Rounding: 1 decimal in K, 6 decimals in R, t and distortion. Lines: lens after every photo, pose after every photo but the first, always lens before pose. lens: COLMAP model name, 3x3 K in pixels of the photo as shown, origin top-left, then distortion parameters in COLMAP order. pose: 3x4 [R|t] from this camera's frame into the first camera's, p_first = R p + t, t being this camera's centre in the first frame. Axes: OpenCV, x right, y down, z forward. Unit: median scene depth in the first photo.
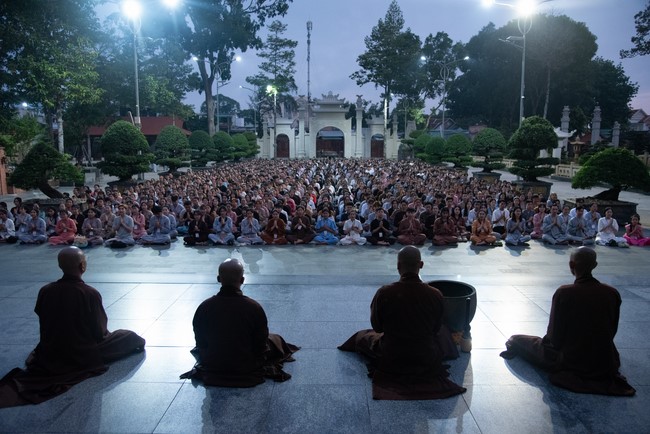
lens RADIAL K [[506.3, 0, 325.3], [0, 506.3, 211.1], [0, 0, 1]] dist [-0.054904, 0.018027]
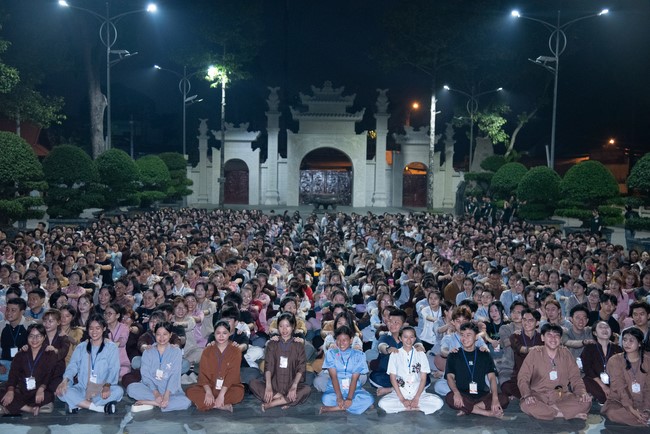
lens RADIAL K [[927.3, 0, 319.4], [0, 927.3, 215.7], [0, 0, 1]] dist [0.259024, 0.000000]
pose [[0.999815, 0.017405, 0.008213, -0.005170], [-0.016553, 0.995400, -0.094360, -0.004101], [-0.009818, 0.094207, 0.995504, 0.041872]]
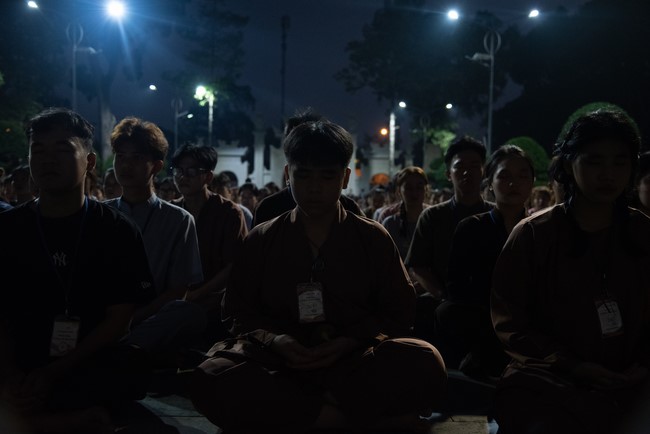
lens RADIAL K [[705.7, 0, 325.3], [0, 705.7, 217.4], [0, 0, 1]] dist [0.058733, 0.000000]
pose [[0.999843, 0.015979, 0.007634, 0.034682], [-0.014935, 0.992488, -0.121428, 0.008404], [-0.009517, 0.121295, 0.992571, 0.168388]]
